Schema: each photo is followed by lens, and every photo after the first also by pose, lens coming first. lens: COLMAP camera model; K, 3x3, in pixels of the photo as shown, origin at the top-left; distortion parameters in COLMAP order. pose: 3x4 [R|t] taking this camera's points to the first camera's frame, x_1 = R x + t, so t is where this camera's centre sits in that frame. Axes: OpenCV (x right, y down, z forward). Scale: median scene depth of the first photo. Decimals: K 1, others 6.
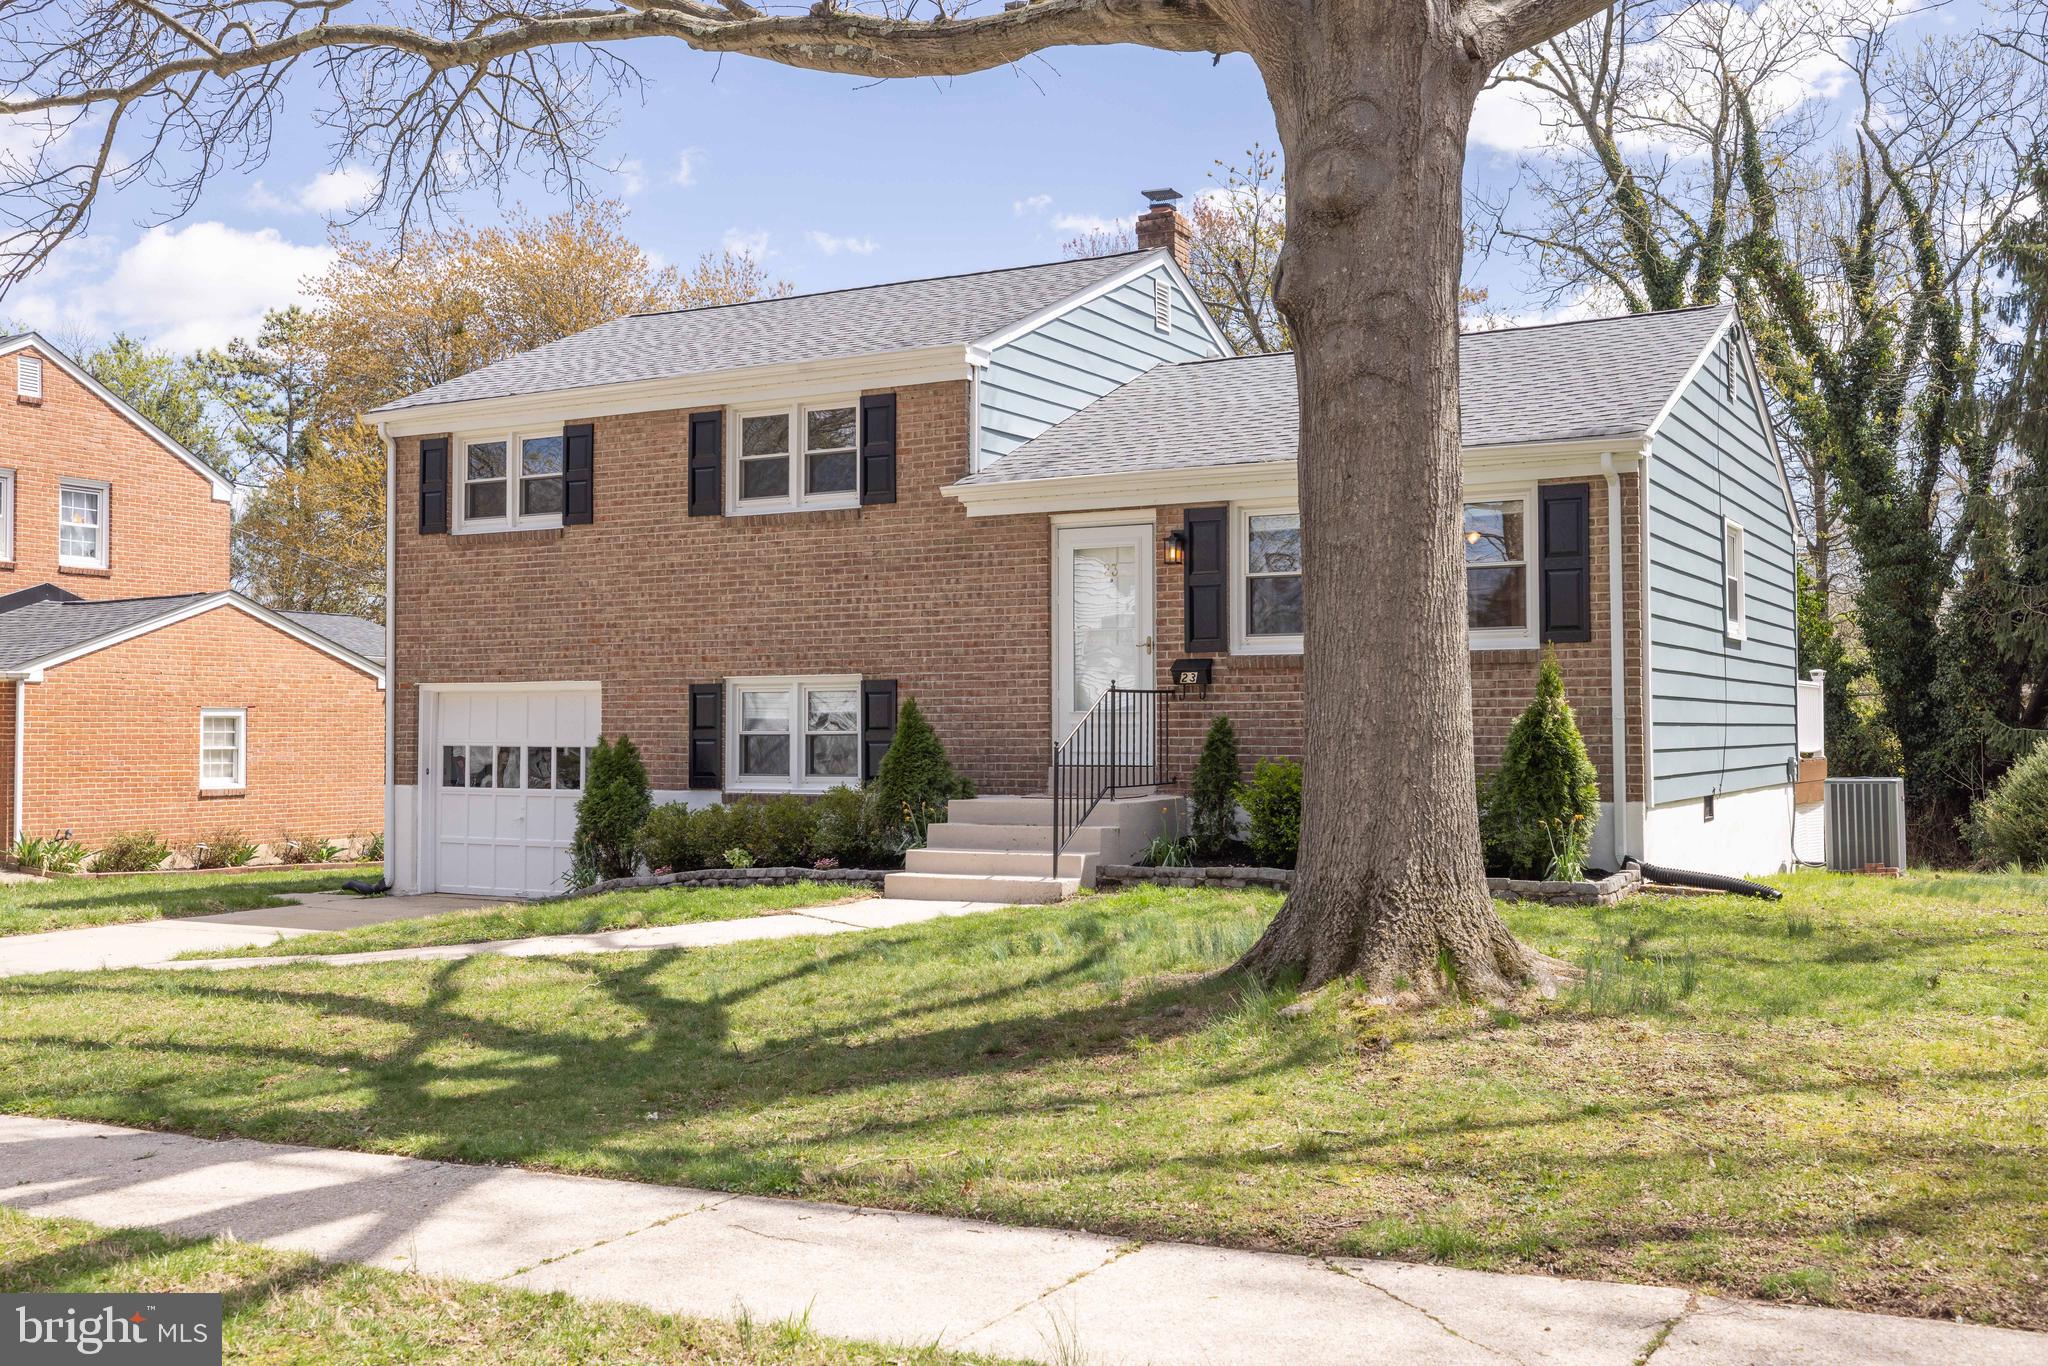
lens RADIAL K [[1969.5, 0, 1017.6], [0, 1969.5, 677.9], [0, 0, 1]] dist [-0.004349, 0.000000]
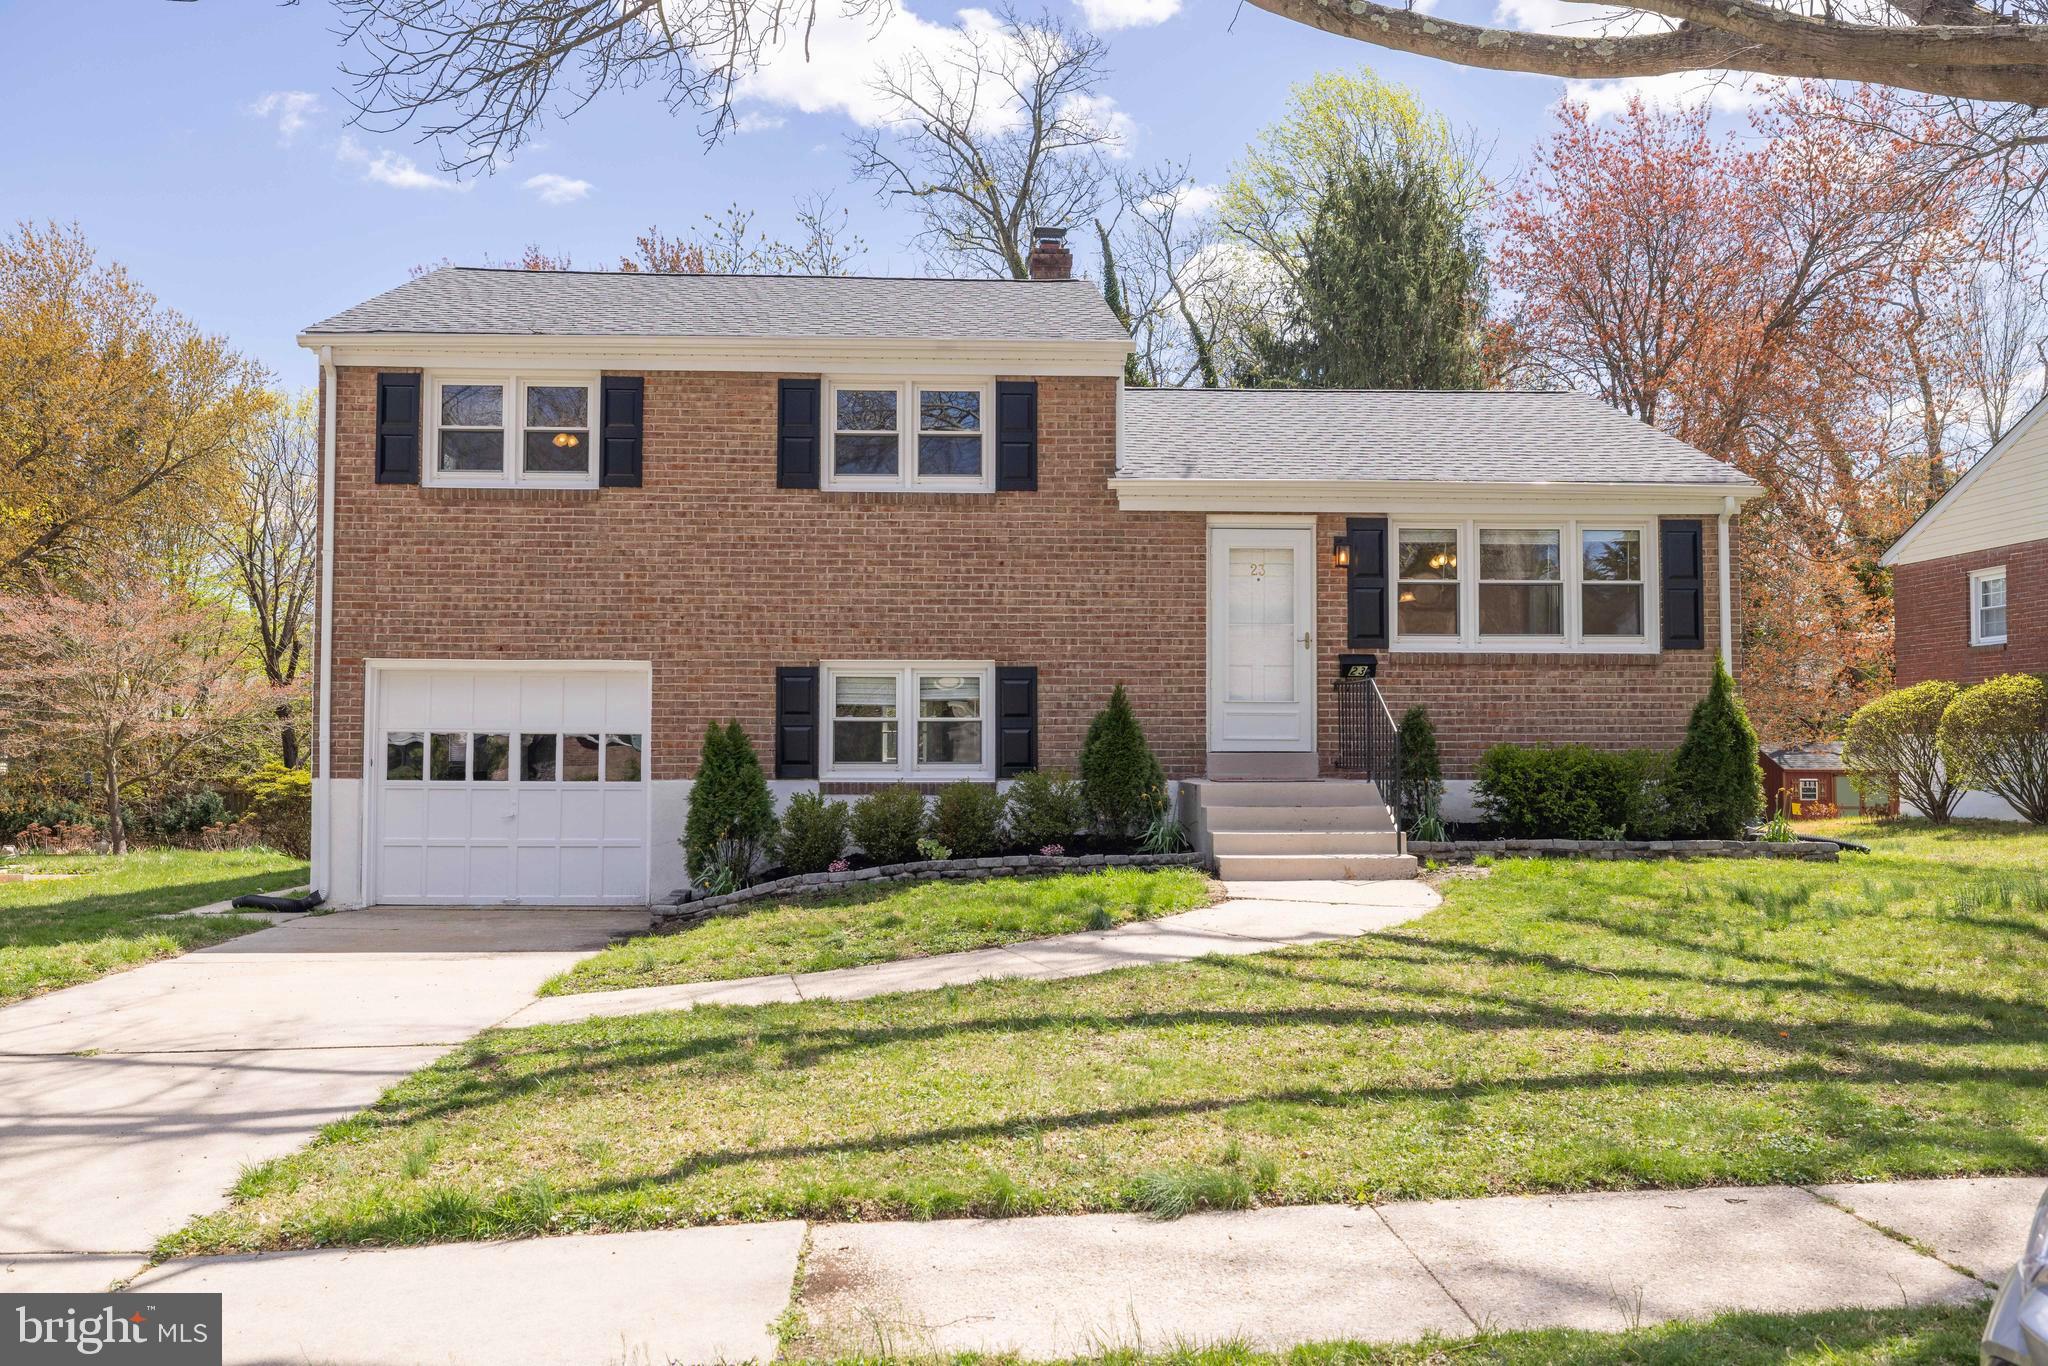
lens RADIAL K [[1657.6, 0, 1016.7], [0, 1657.6, 674.9], [0, 0, 1]] dist [-0.004049, 0.005435]
pose [[0.850101, 0.026930, 0.525931, -0.495383], [-0.018553, 0.999603, -0.021197, 0.022238], [-0.526293, 0.008262, 0.850263, 0.277822]]
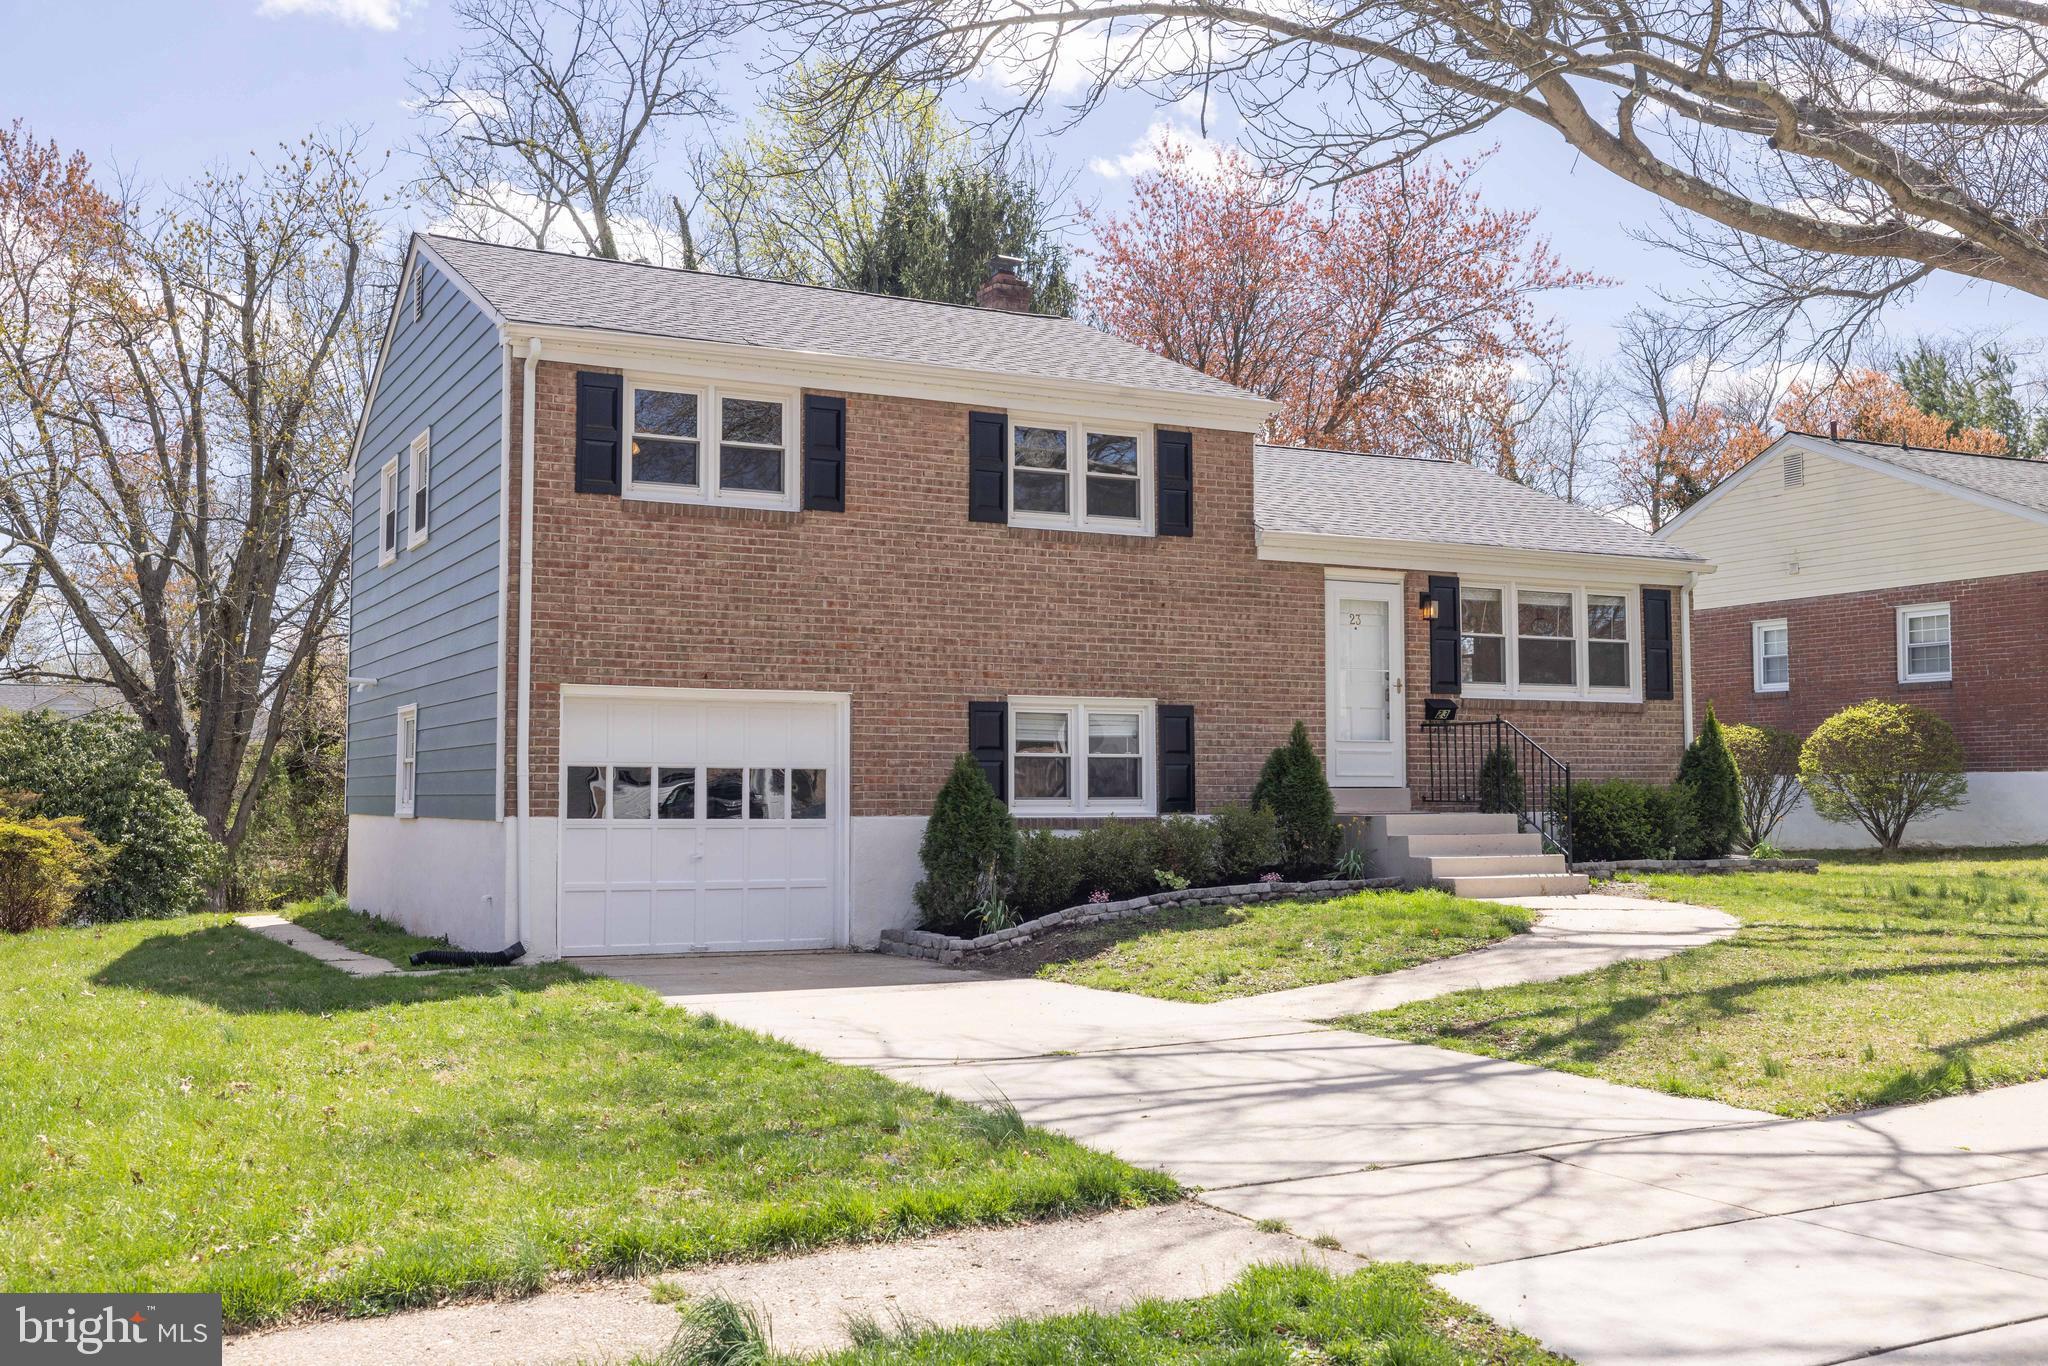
lens RADIAL K [[1969.5, 0, 1022.0], [0, 1969.5, 673.9], [0, 0, 1]] dist [-0.004349, 0.000000]
pose [[0.553052, 0.054912, 0.831335, -0.946609], [-0.022946, 0.998451, -0.050685, 0.037749], [-0.832831, 0.008955, 0.553455, 0.478852]]
